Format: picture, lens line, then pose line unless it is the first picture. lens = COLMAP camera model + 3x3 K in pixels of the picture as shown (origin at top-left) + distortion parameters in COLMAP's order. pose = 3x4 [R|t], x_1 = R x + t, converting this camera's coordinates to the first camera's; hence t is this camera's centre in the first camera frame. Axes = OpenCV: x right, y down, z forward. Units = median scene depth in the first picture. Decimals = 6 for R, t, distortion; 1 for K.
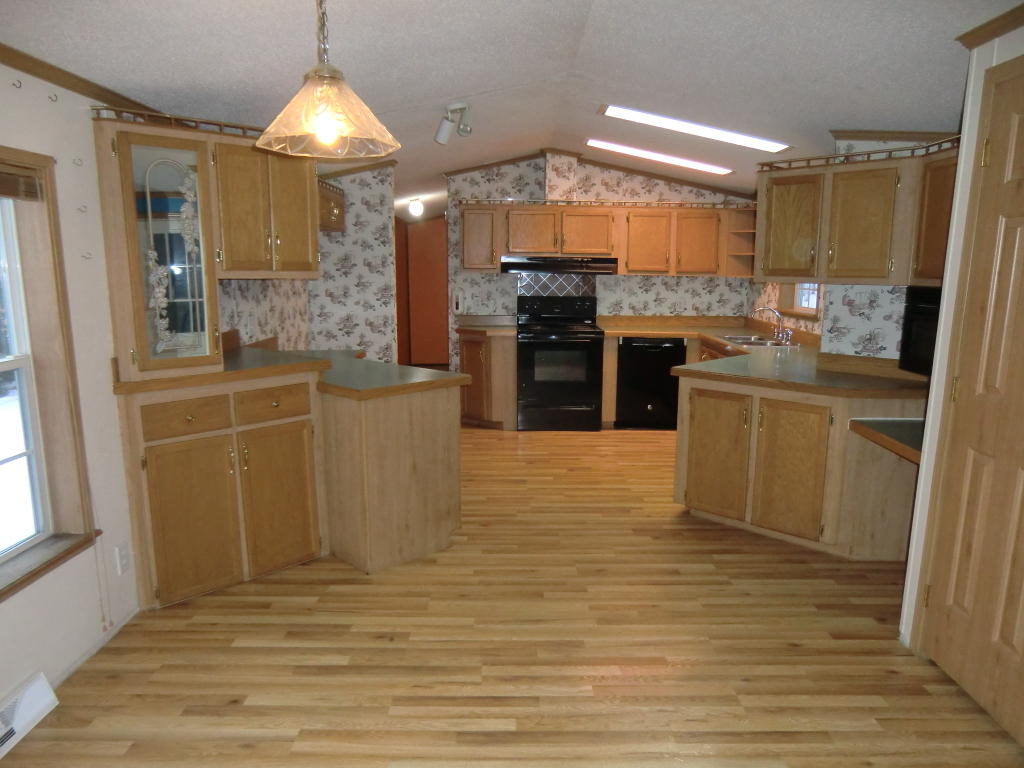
lens RADIAL K [[723.0, 0, 513.1], [0, 723.0, 408.7], [0, 0, 1]] dist [-0.135983, 0.150735]
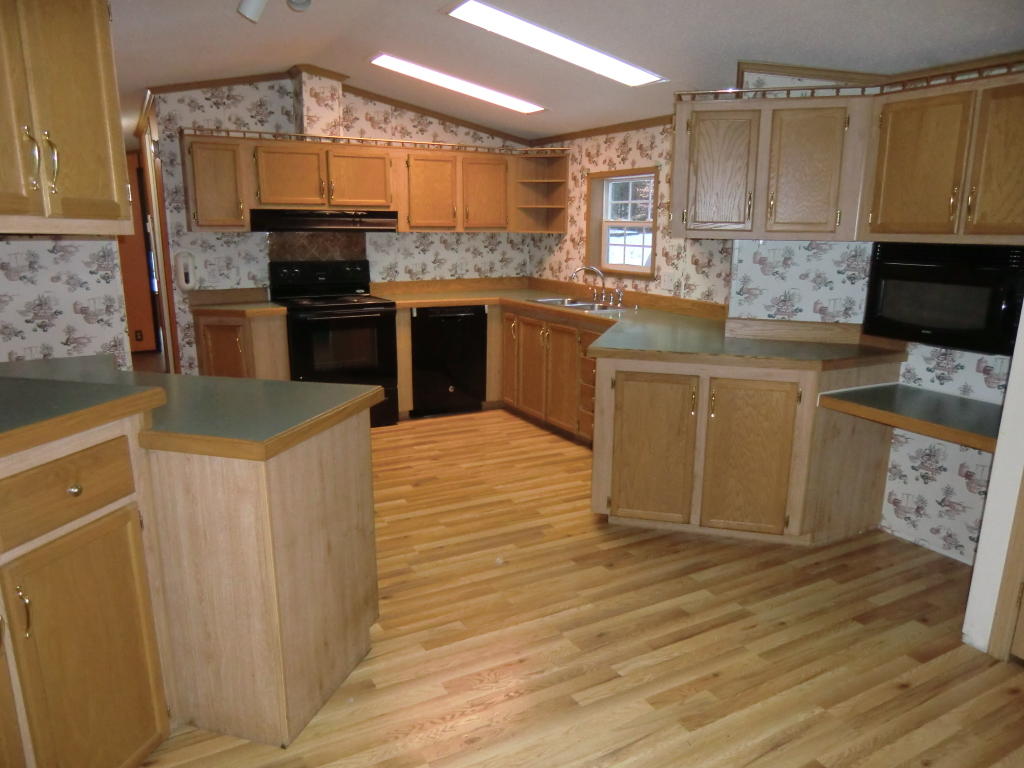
lens RADIAL K [[723.0, 0, 513.1], [0, 723.0, 408.7], [0, 0, 1]] dist [-0.135983, 0.150735]
pose [[0.874686, -0.115874, 0.470636, -0.149900], [0.090108, 0.992951, 0.077004, -0.038103], [-0.476241, -0.024947, 0.878961, 0.219776]]
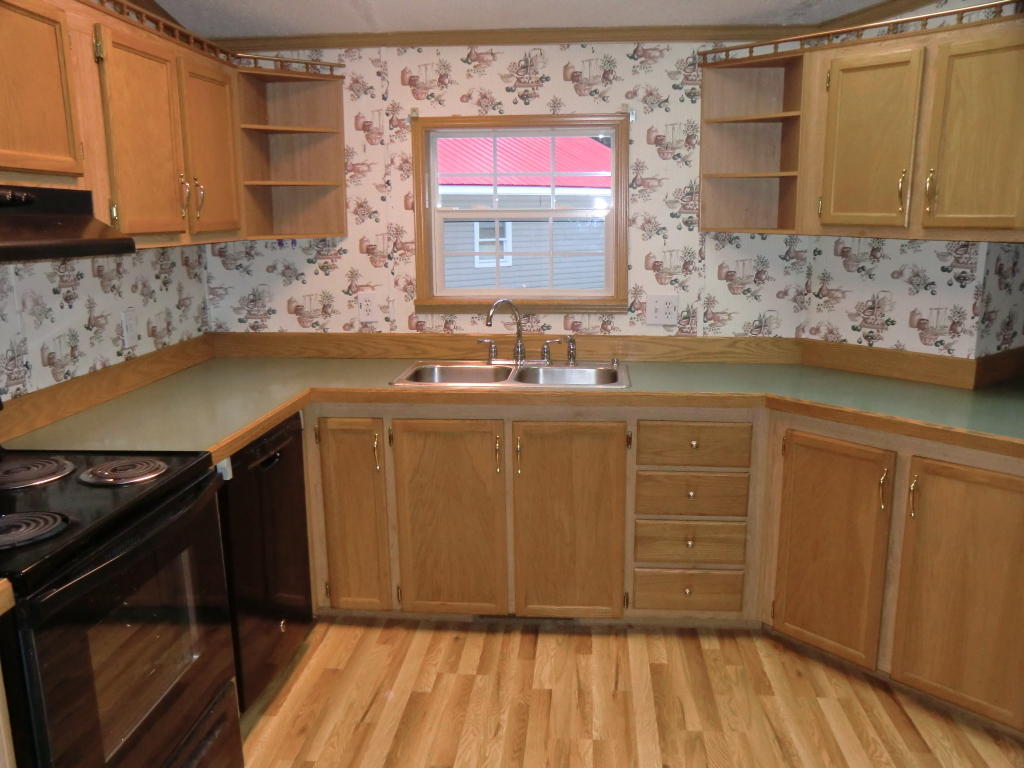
lens RADIAL K [[878.3, 0, 510.5], [0, 878.3, 413.0], [0, 0, 1]] dist [-0.203417, 0.315860]
pose [[0.090475, -0.228415, 0.969351, -0.180479], [0.202273, 0.957270, 0.206689, -0.165169], [-0.975141, 0.177373, 0.132811, 0.824145]]
